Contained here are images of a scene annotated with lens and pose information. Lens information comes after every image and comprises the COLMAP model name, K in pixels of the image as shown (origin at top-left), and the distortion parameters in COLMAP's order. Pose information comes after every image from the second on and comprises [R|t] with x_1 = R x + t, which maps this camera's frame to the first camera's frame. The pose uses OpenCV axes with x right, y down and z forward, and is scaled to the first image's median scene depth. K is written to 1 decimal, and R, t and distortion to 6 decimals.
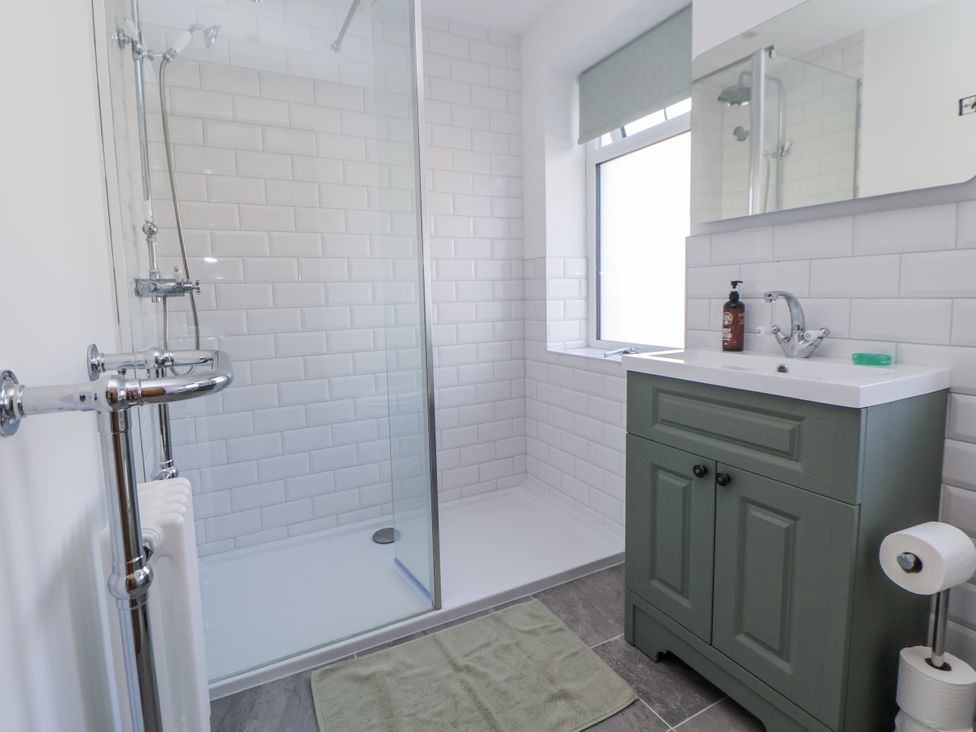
lens RADIAL K [[503.9, 0, 483.7], [0, 503.9, 347.5], [0, 0, 1]] dist [-0.004127, -0.010984]
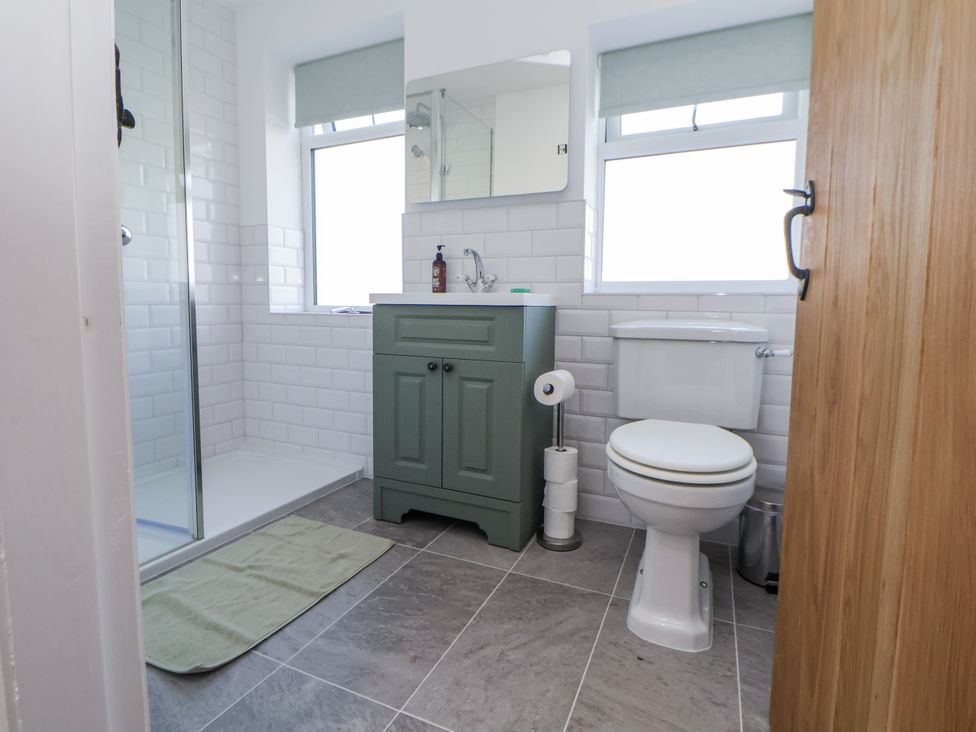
lens RADIAL K [[503.9, 0, 485.0], [0, 503.9, 348.9], [0, 0, 1]] dist [-0.004127, -0.010984]
pose [[0.789309, -0.022028, 0.613601, -0.261298], [0.033142, 0.999428, -0.006754, 0.161428], [-0.613101, 0.025667, 0.789587, -0.186289]]
